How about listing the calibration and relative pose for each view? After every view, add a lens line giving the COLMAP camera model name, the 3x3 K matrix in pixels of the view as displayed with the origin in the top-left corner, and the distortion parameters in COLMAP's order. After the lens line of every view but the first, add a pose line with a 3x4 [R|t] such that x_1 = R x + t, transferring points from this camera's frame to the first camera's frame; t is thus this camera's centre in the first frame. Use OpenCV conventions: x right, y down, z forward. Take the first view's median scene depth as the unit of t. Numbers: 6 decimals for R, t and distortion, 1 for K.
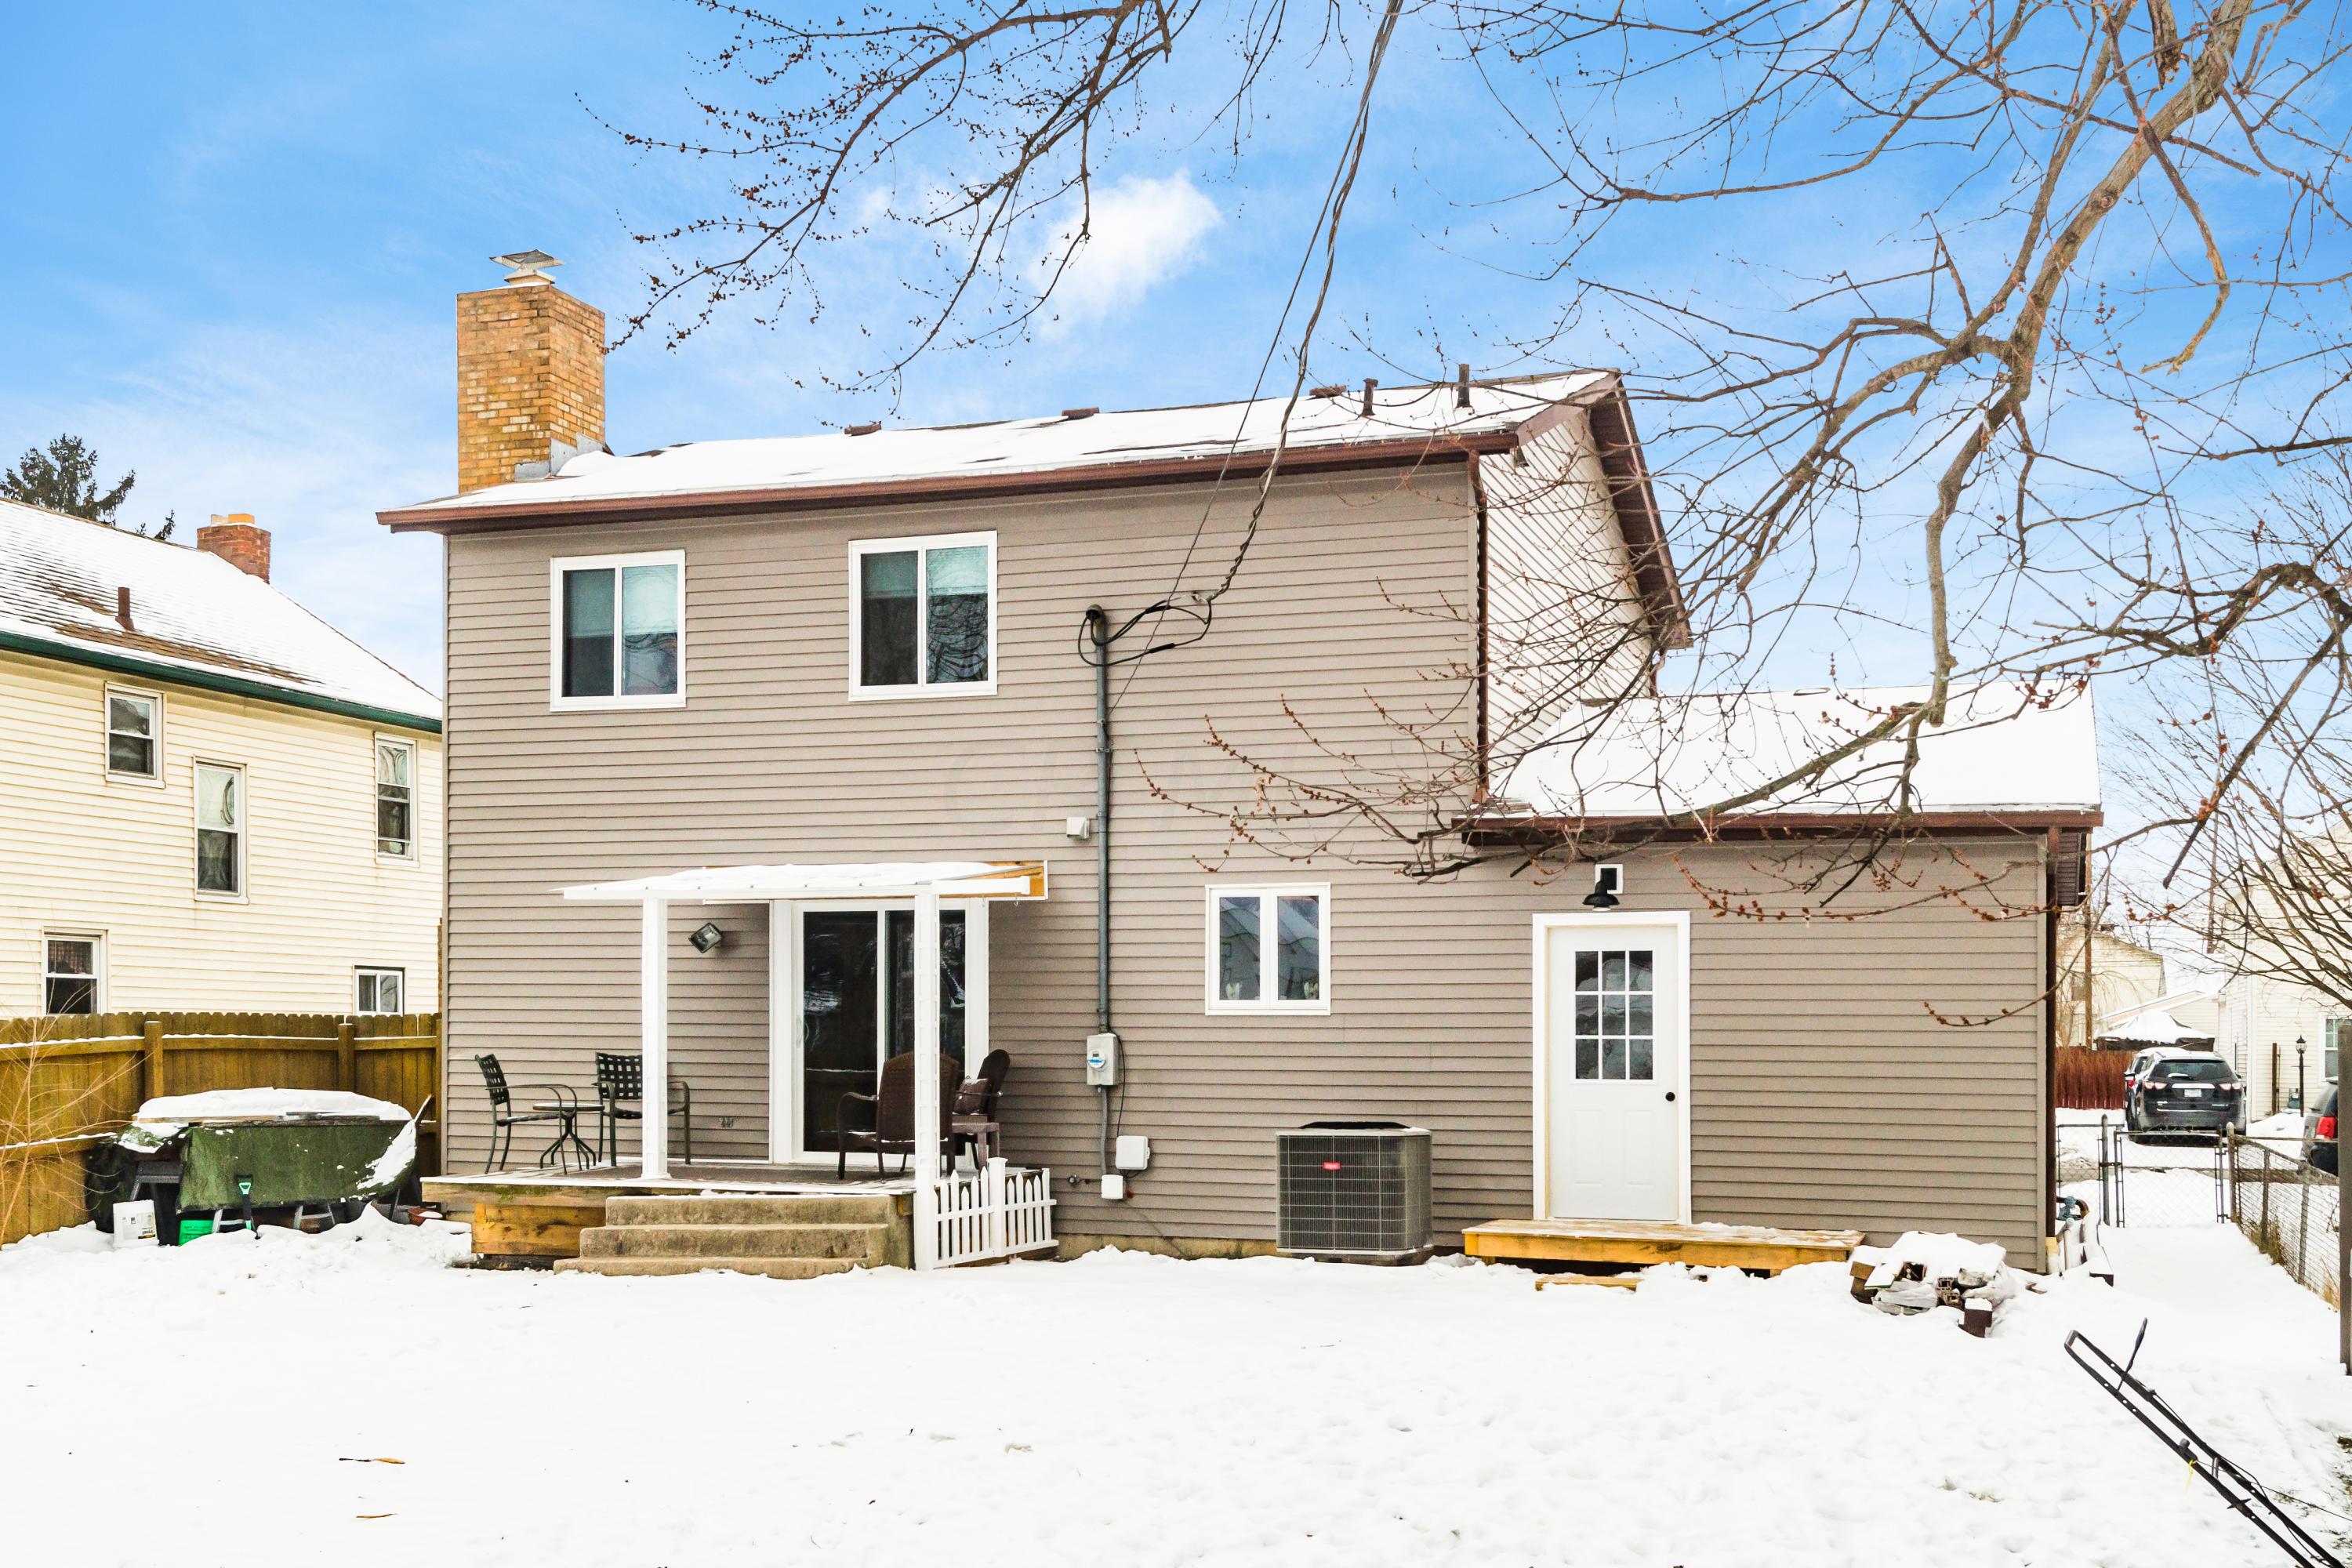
lens RADIAL K [[2511.5, 0, 1171.2], [0, 2511.5, 997.3], [0, 0, 1]] dist [0.001313, 0.005553]
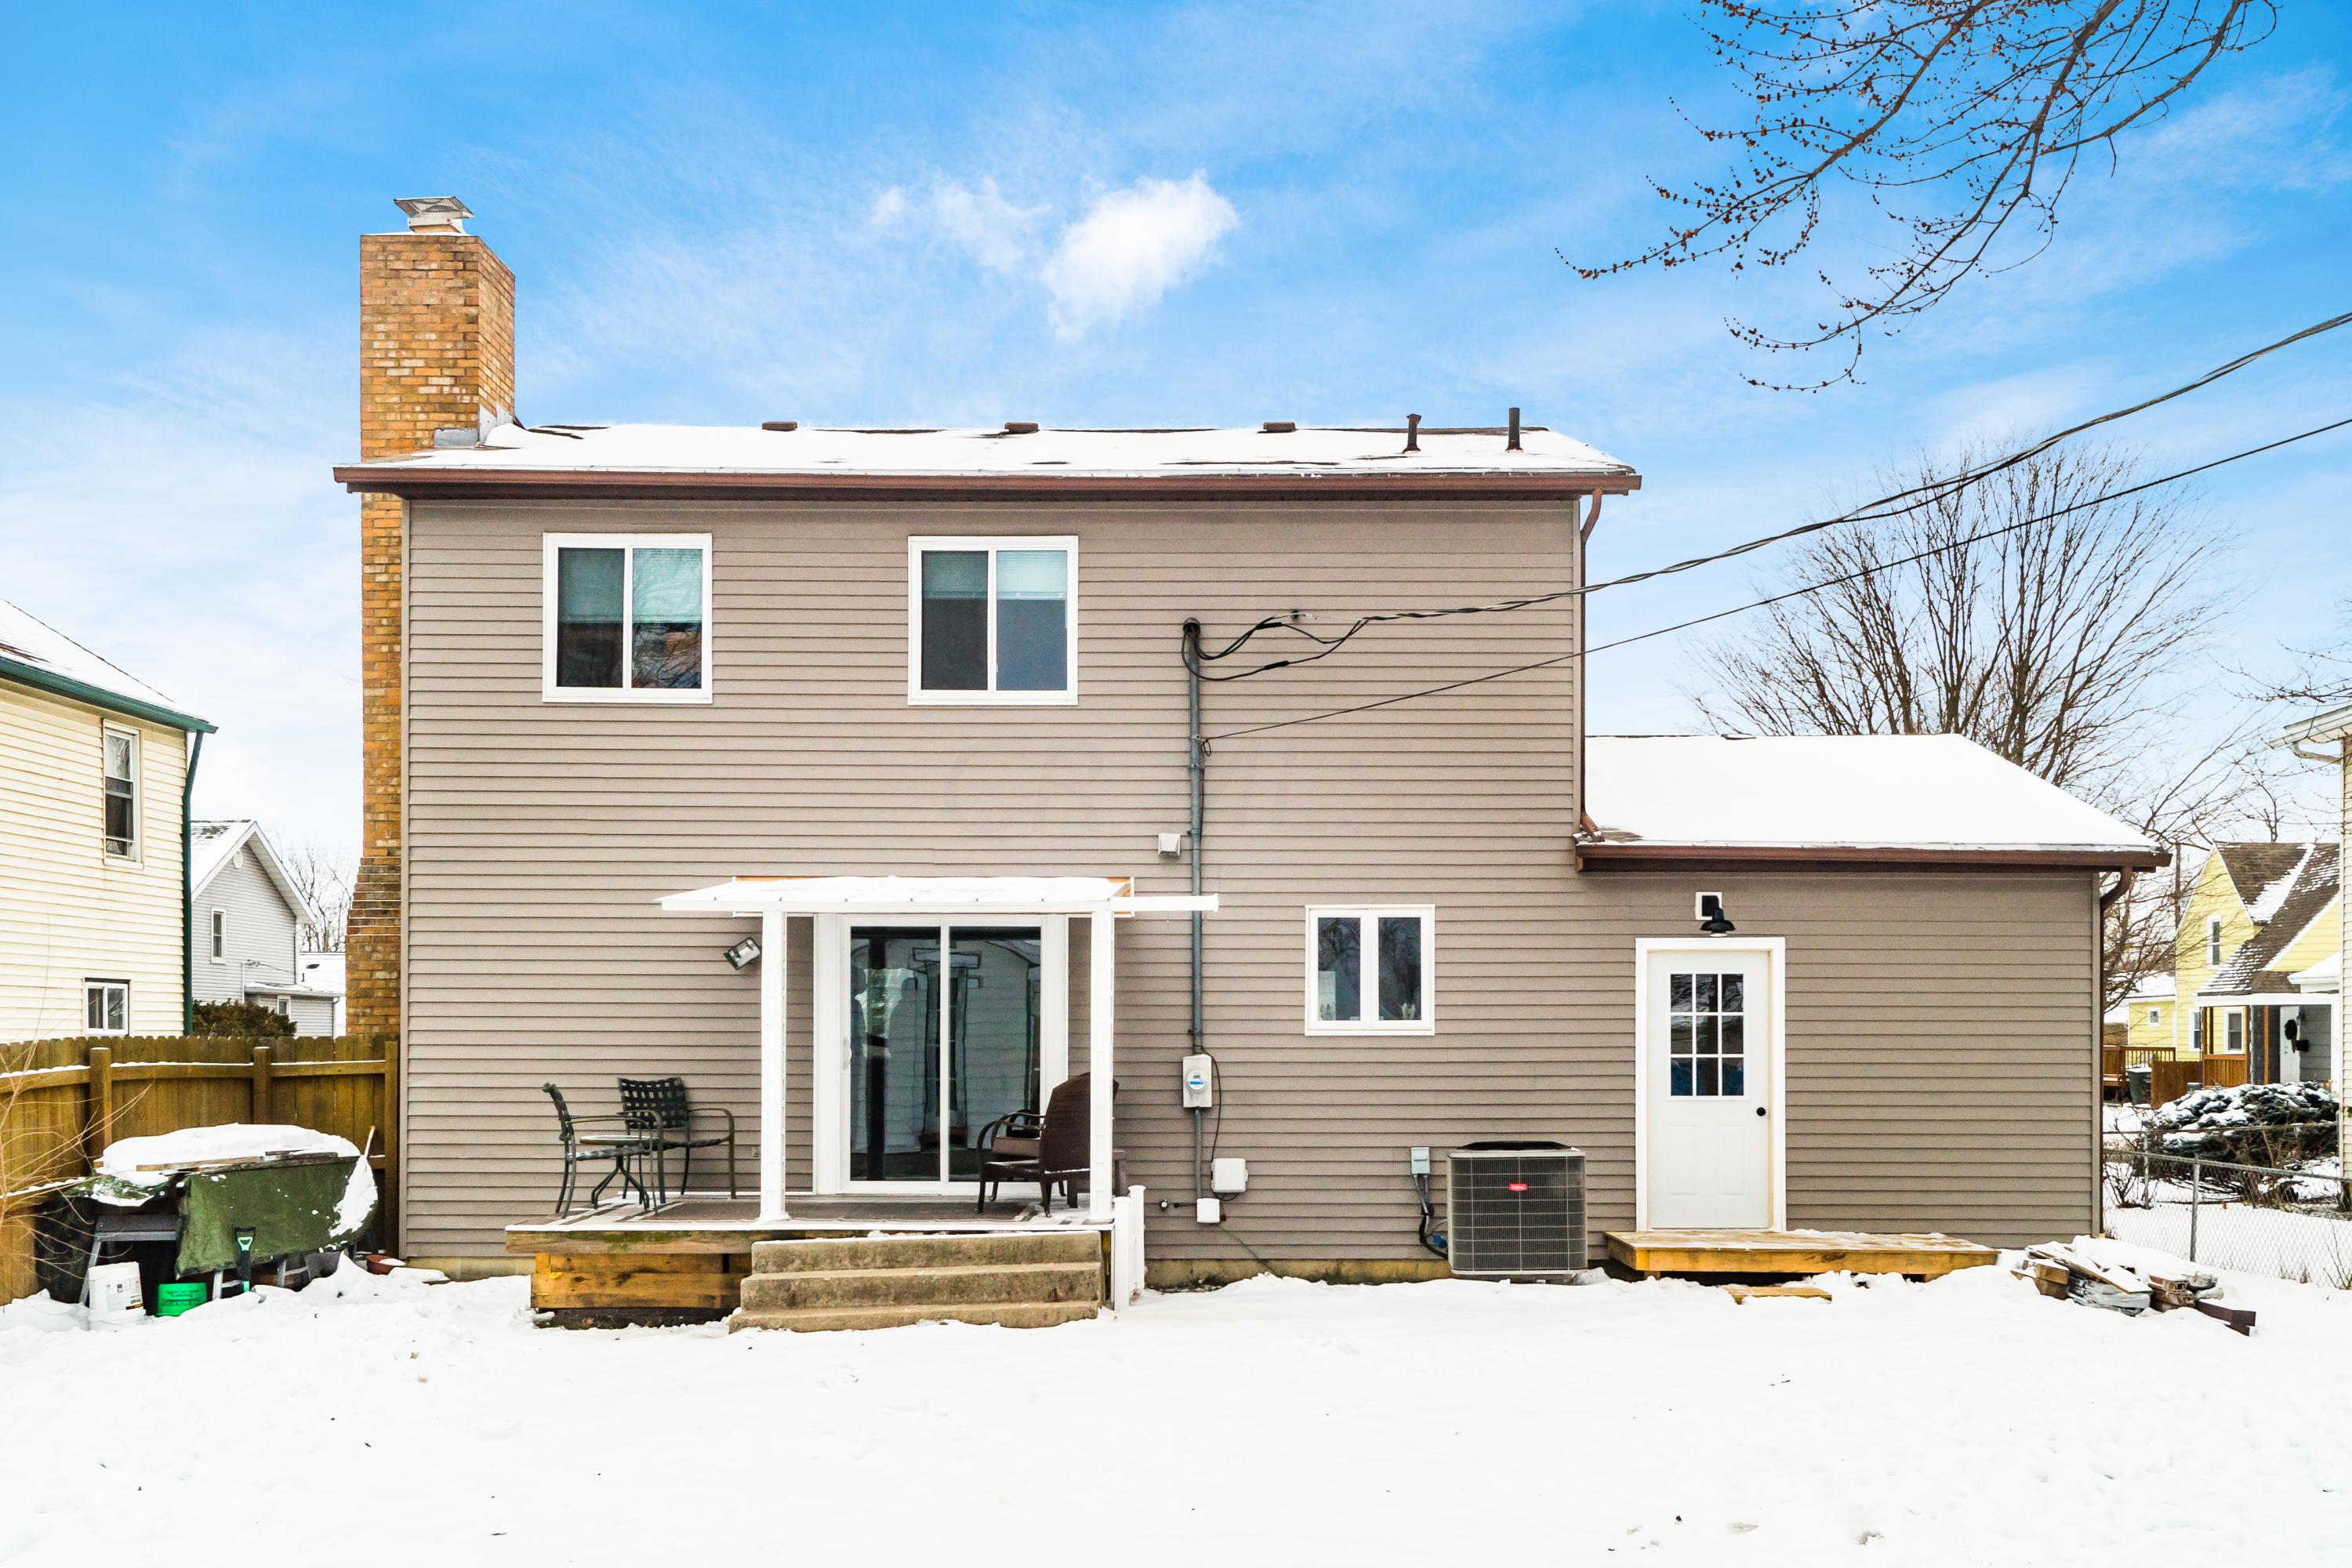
lens RADIAL K [[2194.9, 0, 1254.5], [0, 2194.9, 984.1], [0, 0, 1]] dist [0.003169, -0.005151]
pose [[0.942918, 0.003808, 0.333005, -0.292394], [-0.000848, 0.999959, -0.009033, -0.005382], [-0.333025, 0.008235, 0.942882, 0.183367]]
